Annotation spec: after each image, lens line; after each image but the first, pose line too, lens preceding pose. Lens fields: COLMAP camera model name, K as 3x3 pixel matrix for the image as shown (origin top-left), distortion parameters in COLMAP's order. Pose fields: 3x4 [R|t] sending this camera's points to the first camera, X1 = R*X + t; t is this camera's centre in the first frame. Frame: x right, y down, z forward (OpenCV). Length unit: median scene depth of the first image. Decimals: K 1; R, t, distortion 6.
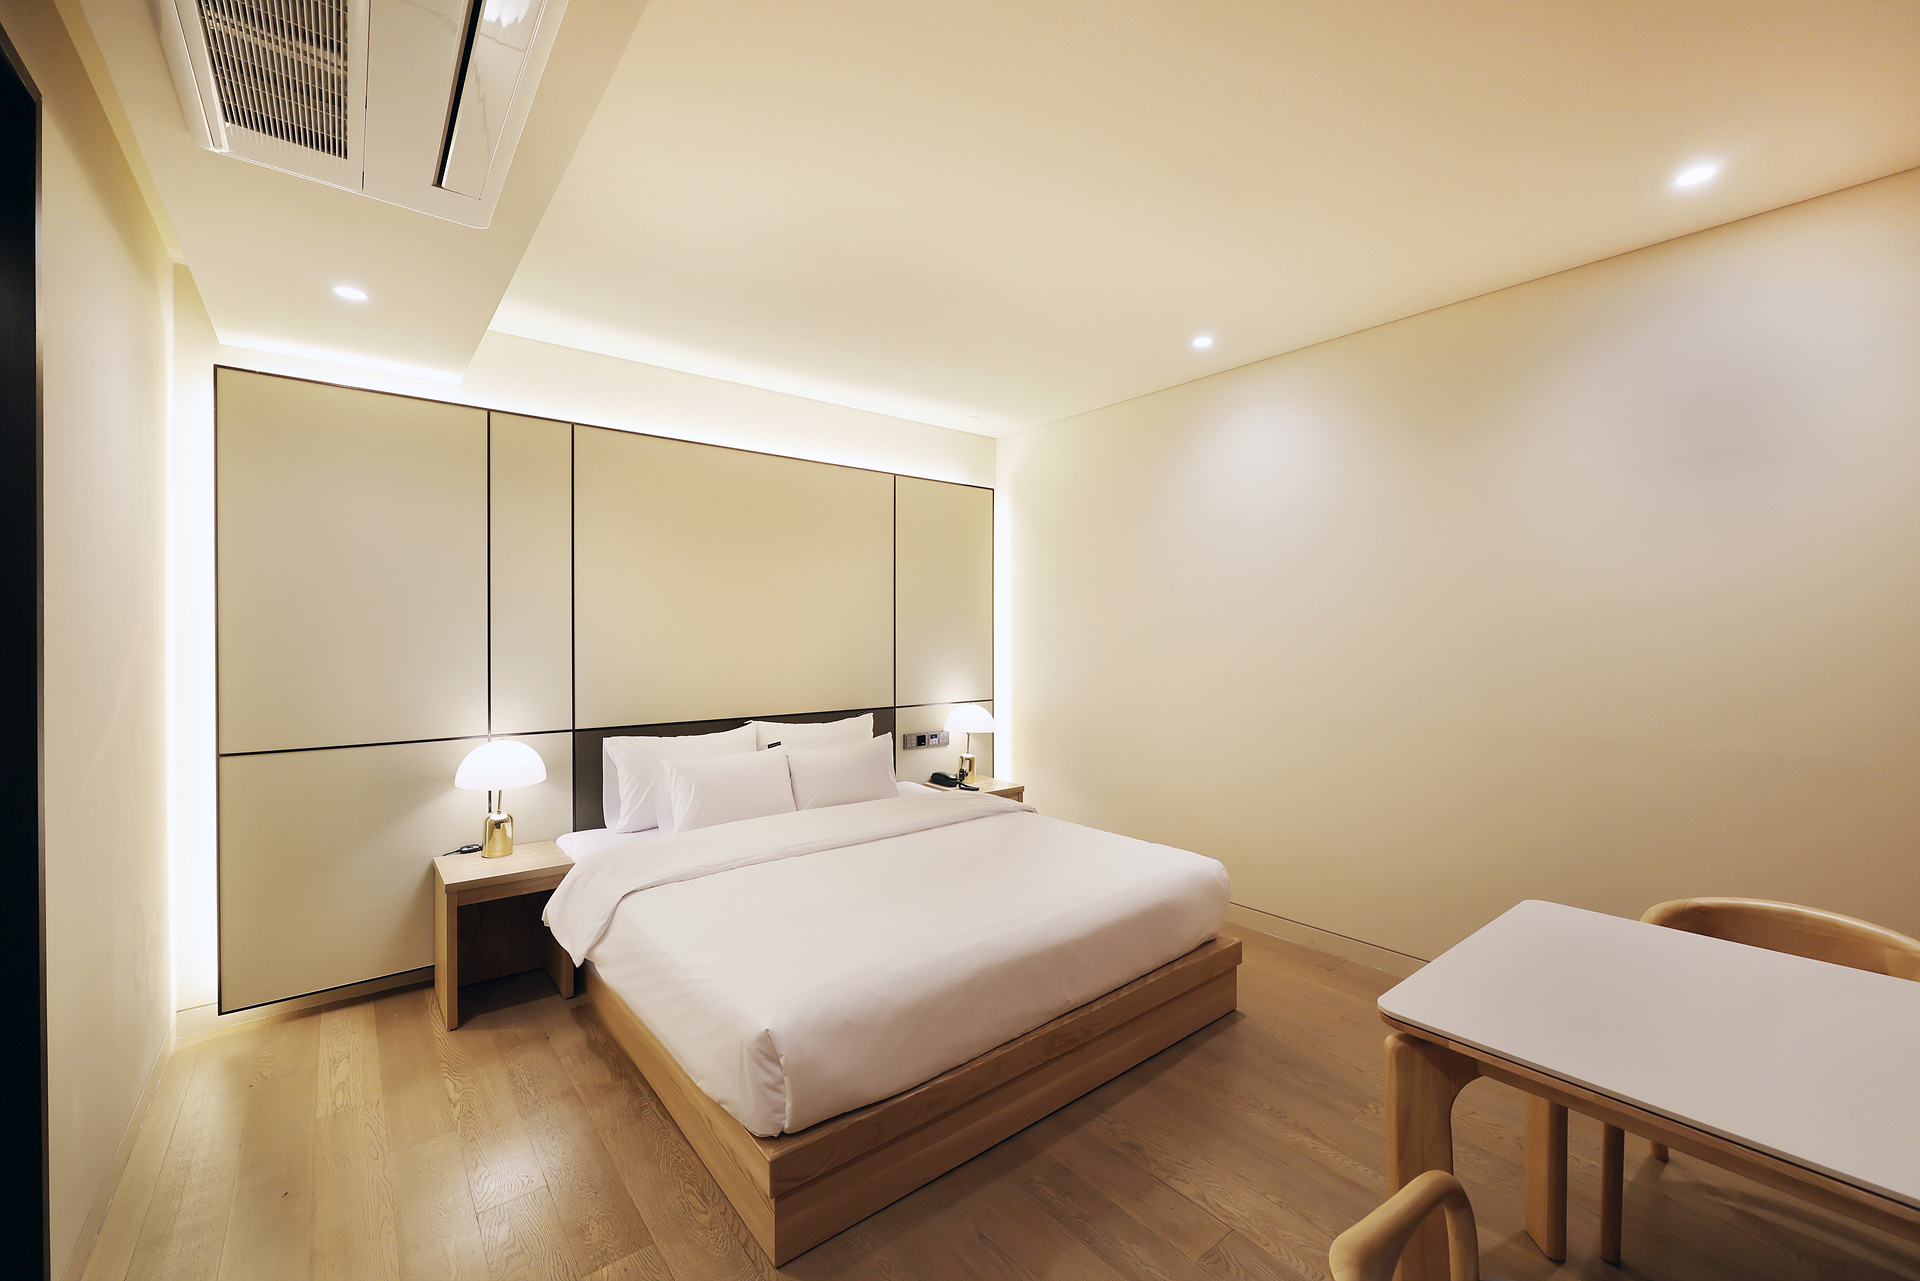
lens RADIAL K [[757.9, 0, 956.8], [0, 757.9, 645.1], [0, 0, 1]] dist [-0.002284, -0.000142]
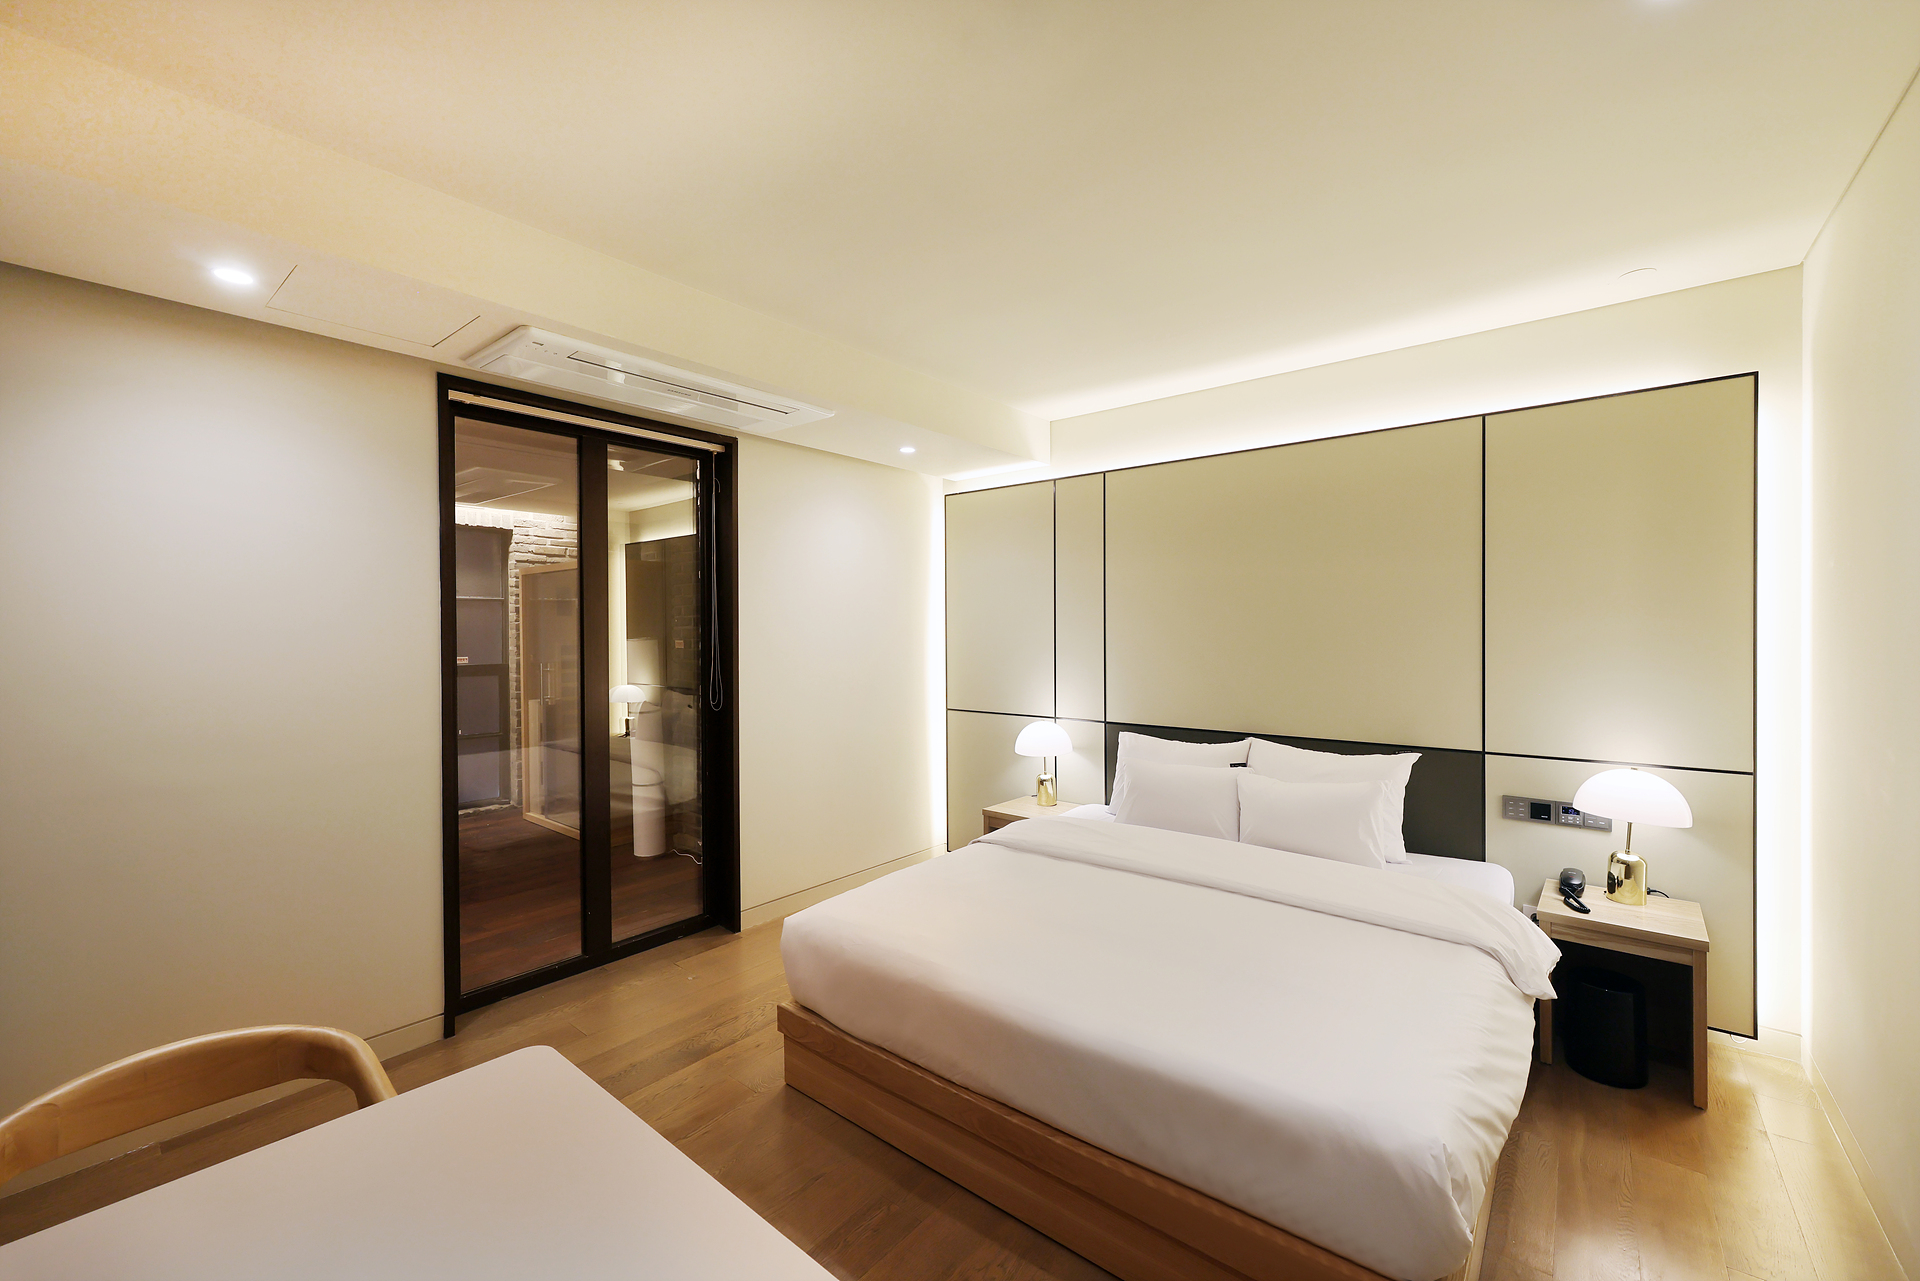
lens RADIAL K [[757.9, 0, 964.3], [0, 757.9, 633.3], [0, 0, 1]] dist [-0.002284, -0.000142]
pose [[0.216418, 0.001624, -0.976300, 0.673372], [-0.007984, 0.999968, -0.000106, -0.030863], [0.976268, 0.007818, 0.216424, 0.533598]]
